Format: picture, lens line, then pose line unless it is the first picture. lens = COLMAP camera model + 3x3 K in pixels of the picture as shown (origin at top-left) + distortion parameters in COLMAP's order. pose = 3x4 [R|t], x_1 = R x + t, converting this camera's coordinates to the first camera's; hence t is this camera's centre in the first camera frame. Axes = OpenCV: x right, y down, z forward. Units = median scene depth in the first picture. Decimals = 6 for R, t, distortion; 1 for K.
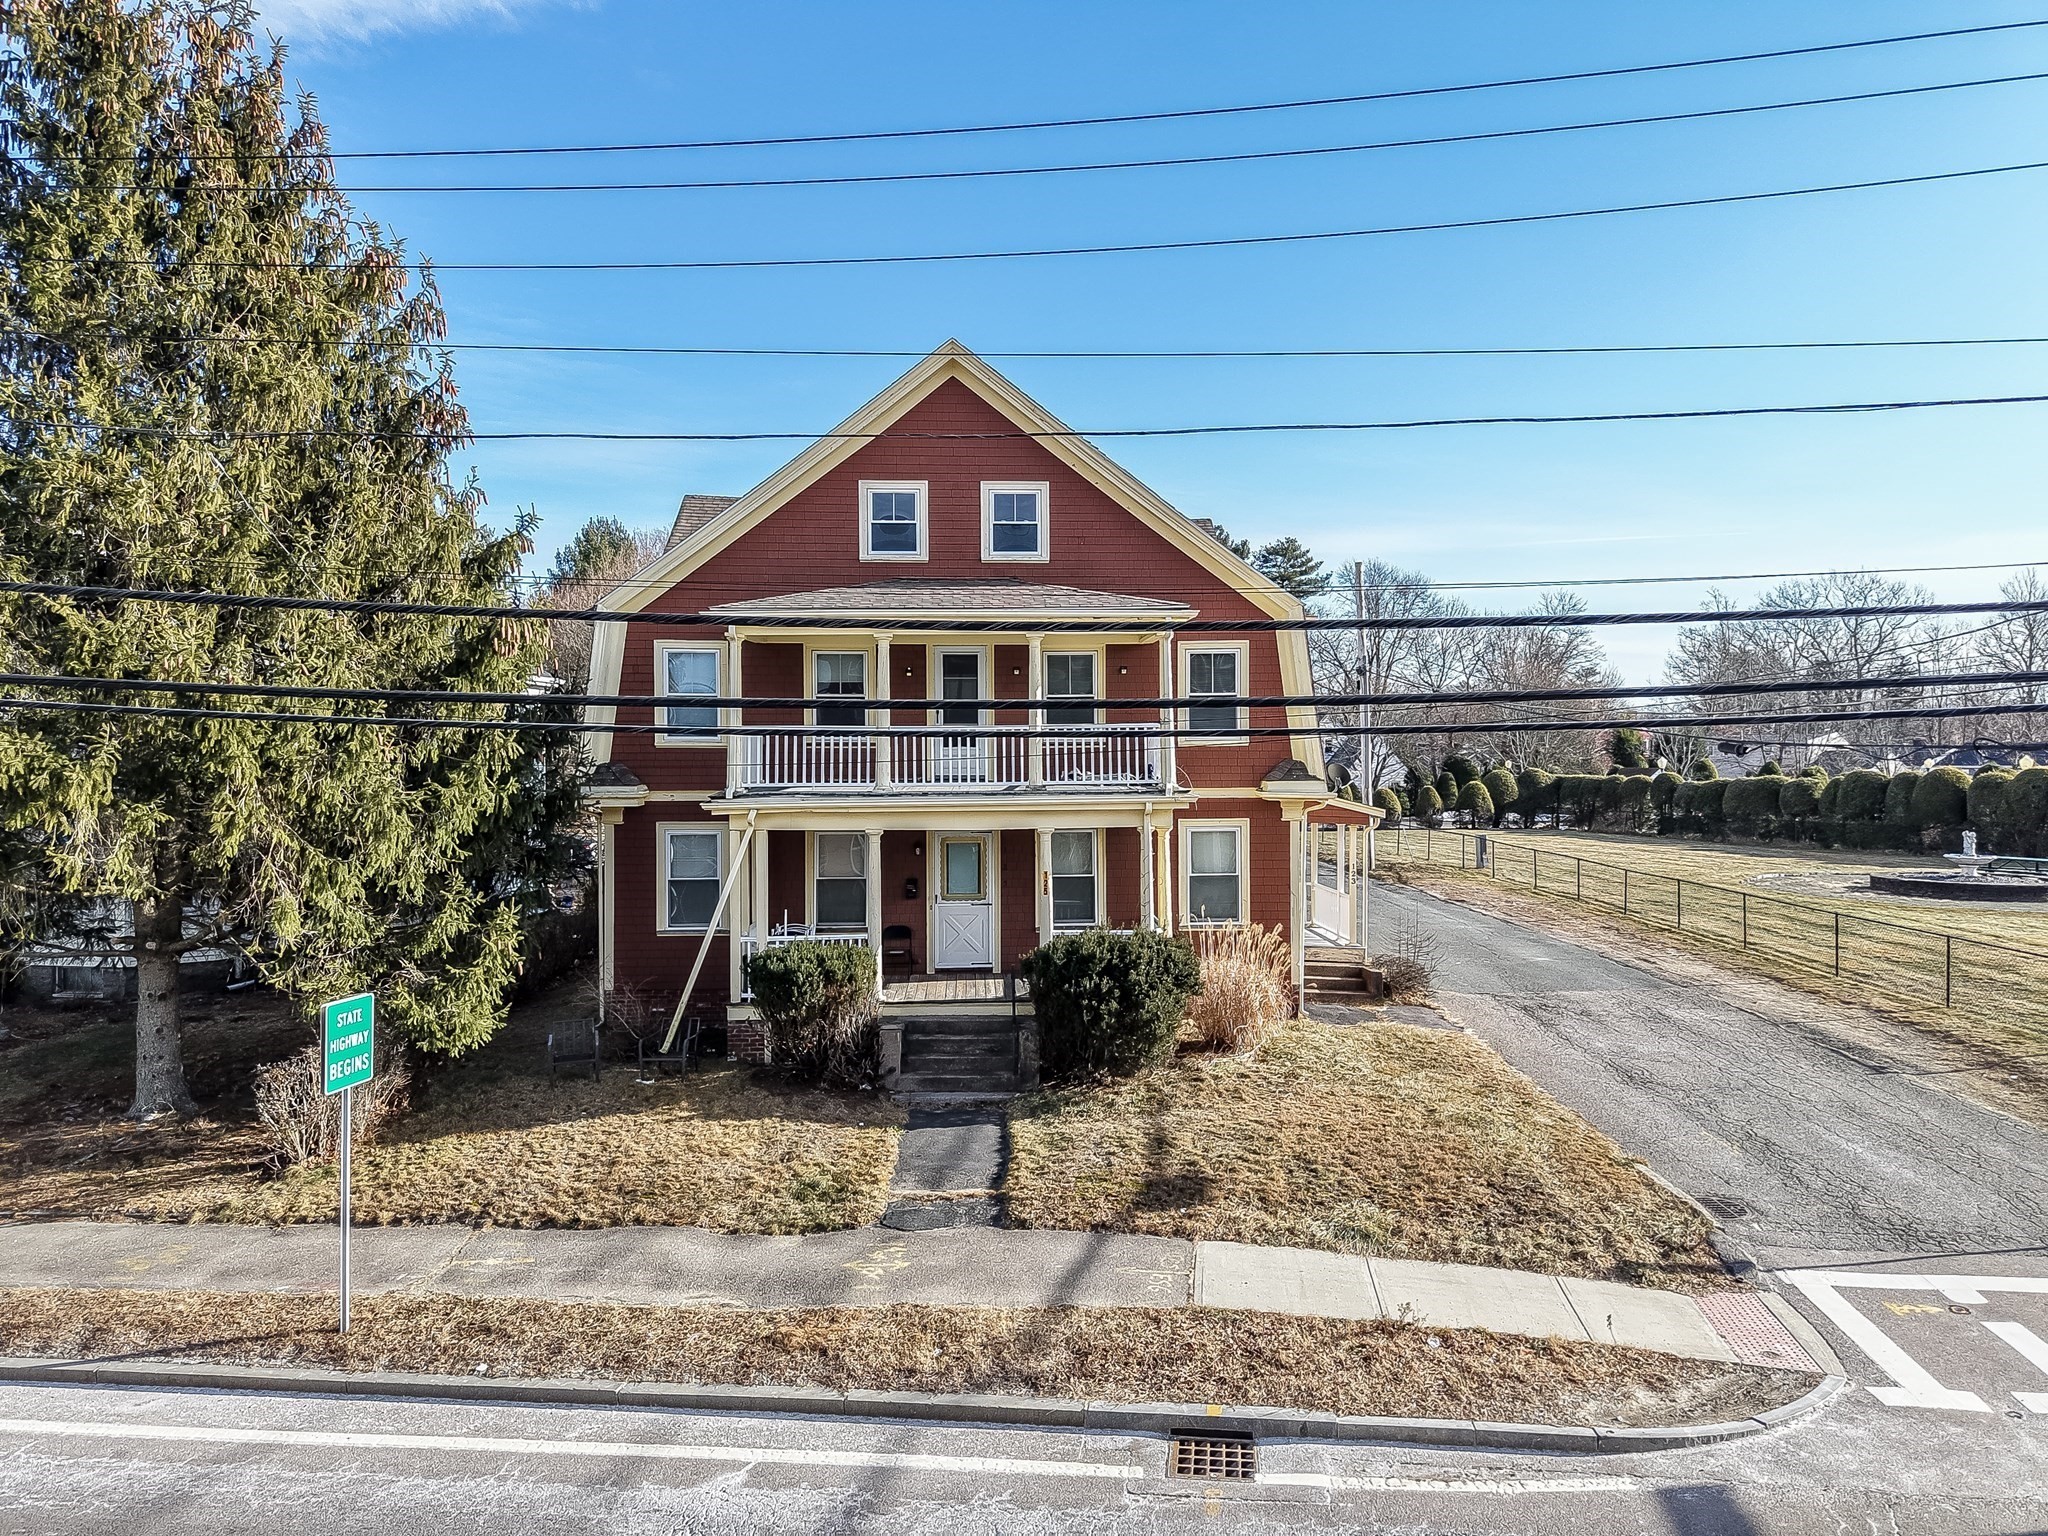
lens RADIAL K [[1365.1, 0, 1024.0], [0, 1365.1, 768.0], [0, 0, 1]] dist [0.042790, -0.030375]
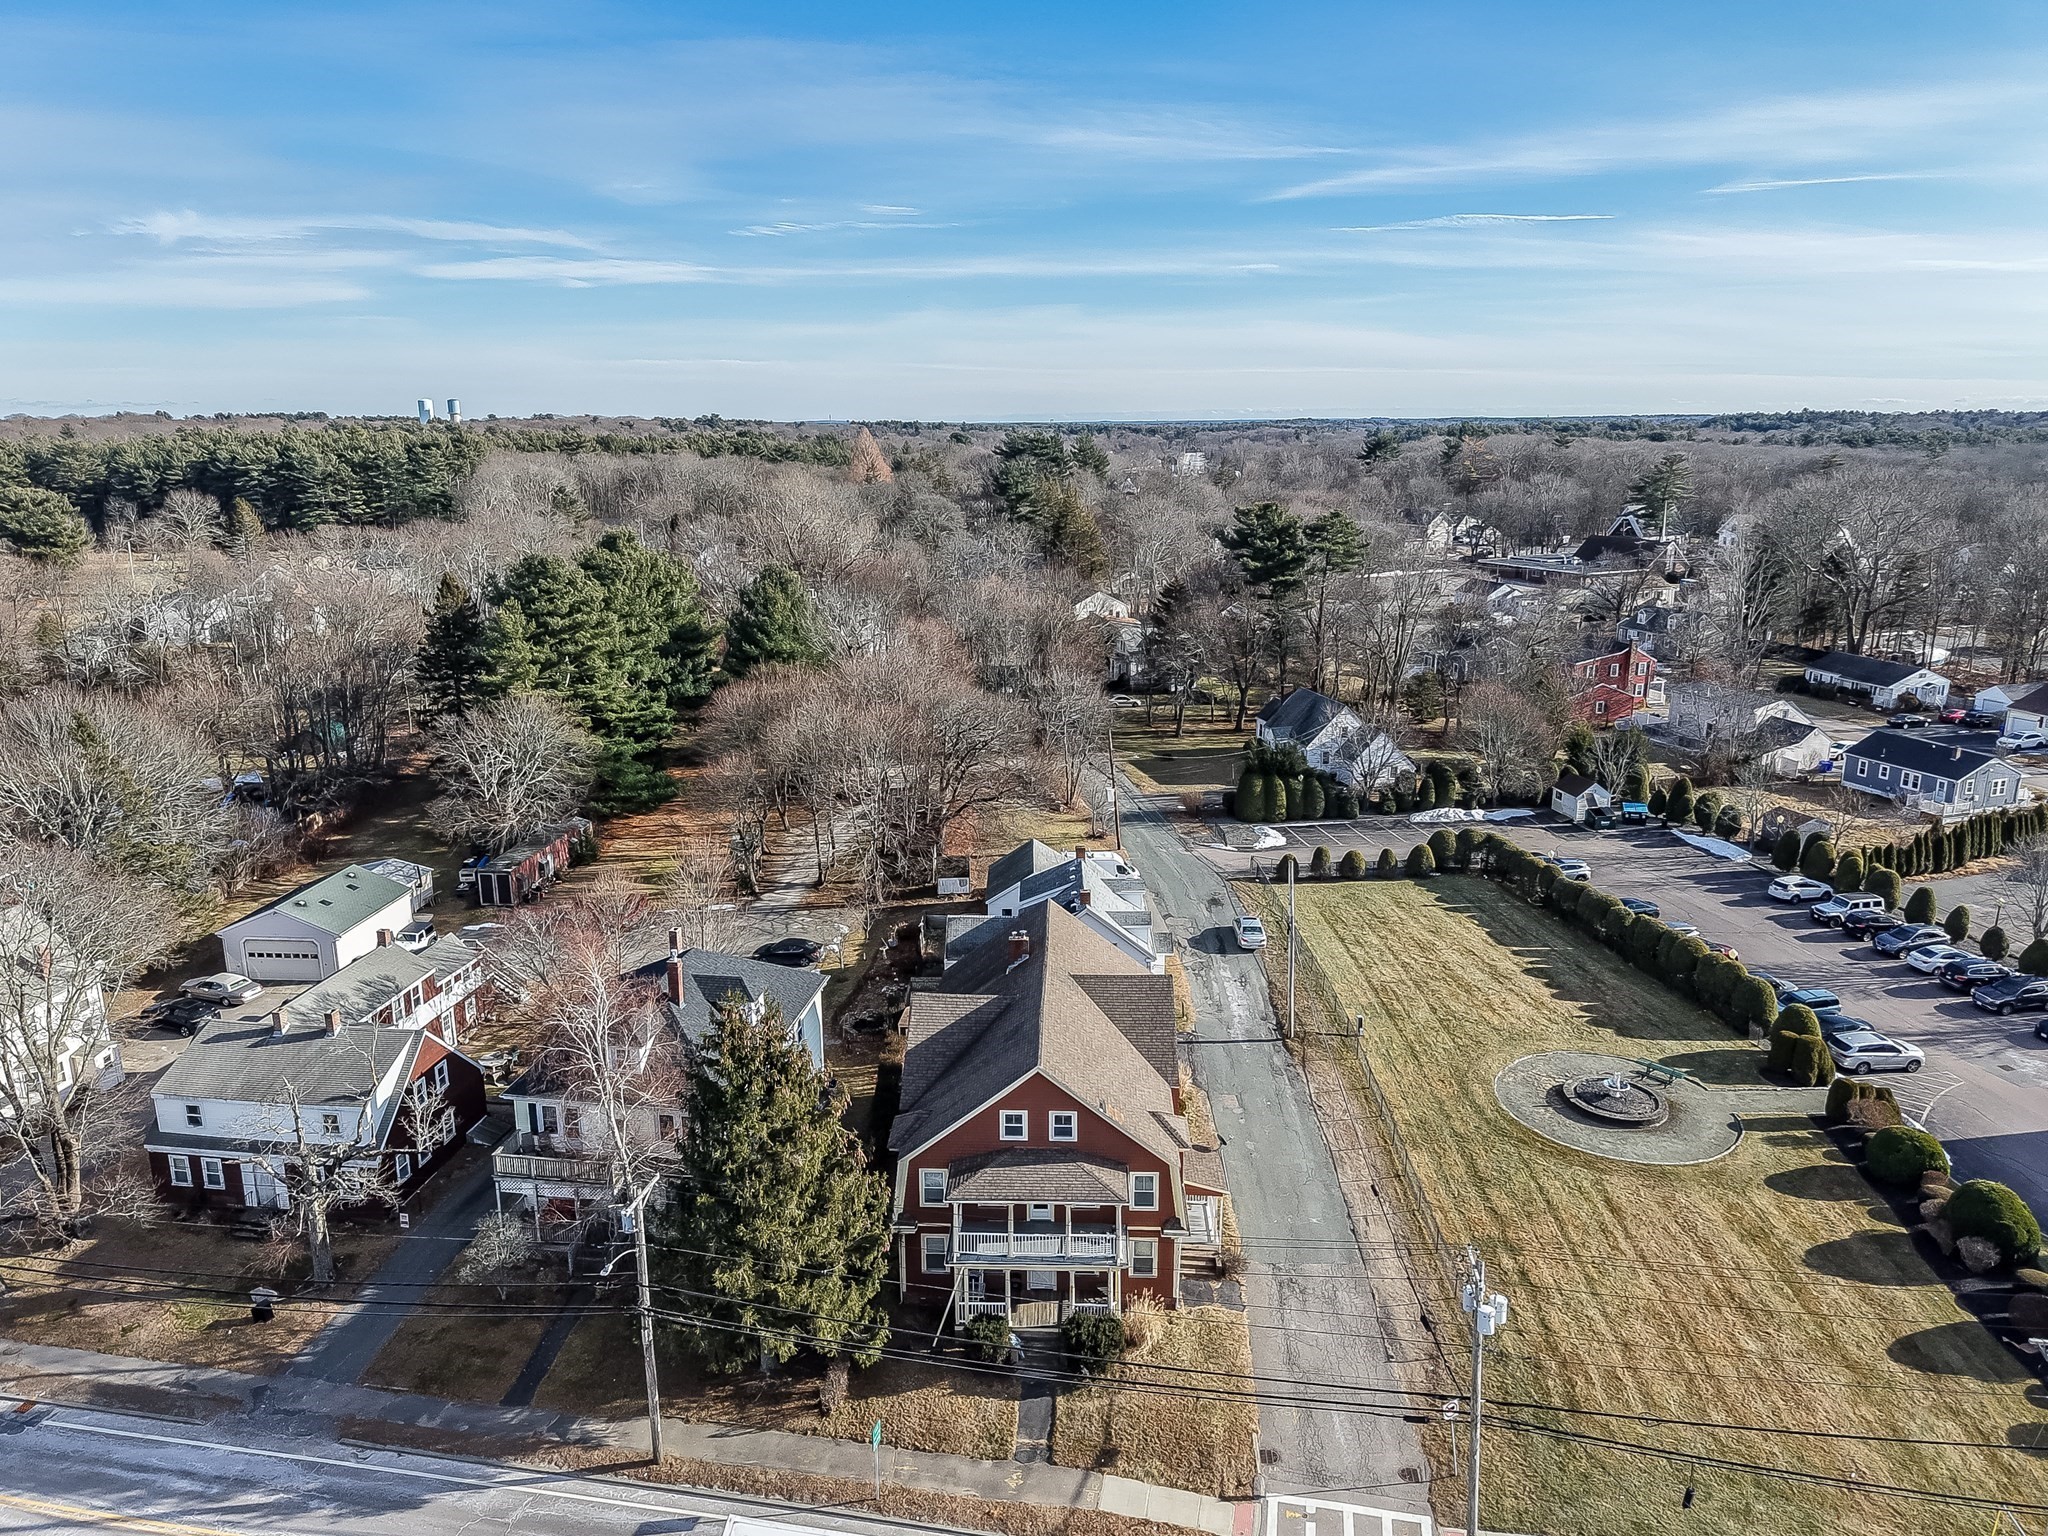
lens RADIAL K [[1383.9, 0, 1025.6], [0, 1383.9, 759.0], [0, 0, 1]] dist [0.033127, -0.017937]
pose [[0.997463, 0.017772, -0.068938, 0.106575], [-0.001184, 0.972345, 0.233547, -1.739162], [0.071182, -0.232873, 0.969899, -1.566122]]
